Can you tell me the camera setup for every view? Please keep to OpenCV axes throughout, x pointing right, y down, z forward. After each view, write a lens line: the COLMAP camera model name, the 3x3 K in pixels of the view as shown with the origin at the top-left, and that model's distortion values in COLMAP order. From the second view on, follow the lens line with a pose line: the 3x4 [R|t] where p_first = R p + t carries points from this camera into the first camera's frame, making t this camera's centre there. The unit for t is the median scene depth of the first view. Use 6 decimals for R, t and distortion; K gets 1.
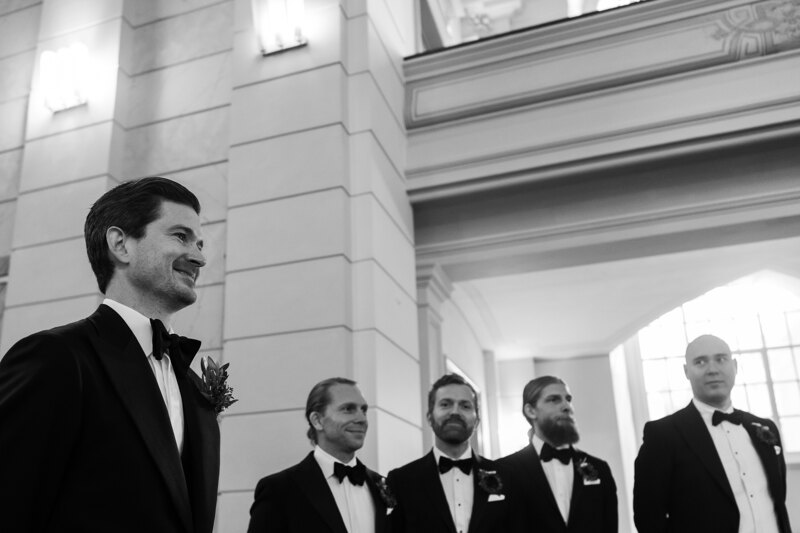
lens RADIAL K [[694.2, 0, 387.1], [0, 694.2, 345.1], [0, 0, 1]] dist [-0.086459, 0.120053]
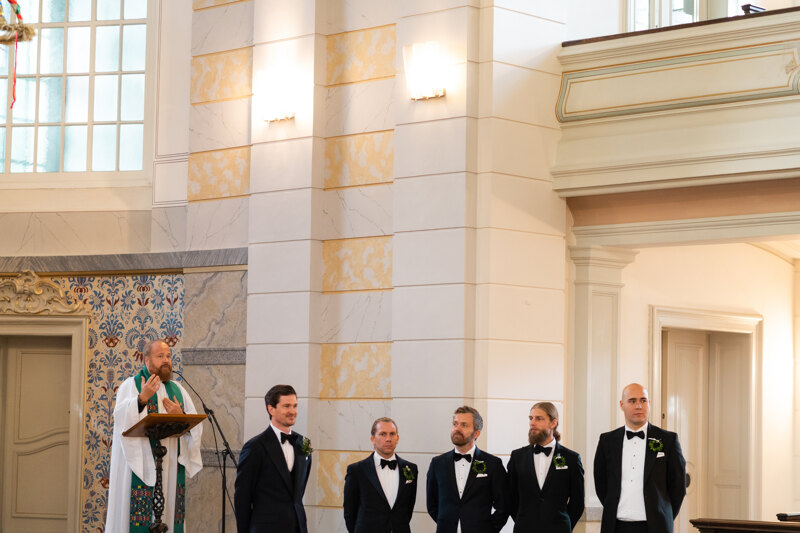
lens RADIAL K [[2071.2, 0, 400.0], [0, 2071.2, 266.5], [0, 0, 1]] dist [-0.003290, 0.214976]
pose [[0.898663, 0.015449, -0.438368, 1.393179], [0.071072, 0.981045, 0.180273, -0.788137], [0.432844, -0.193161, 0.880531, -2.274211]]
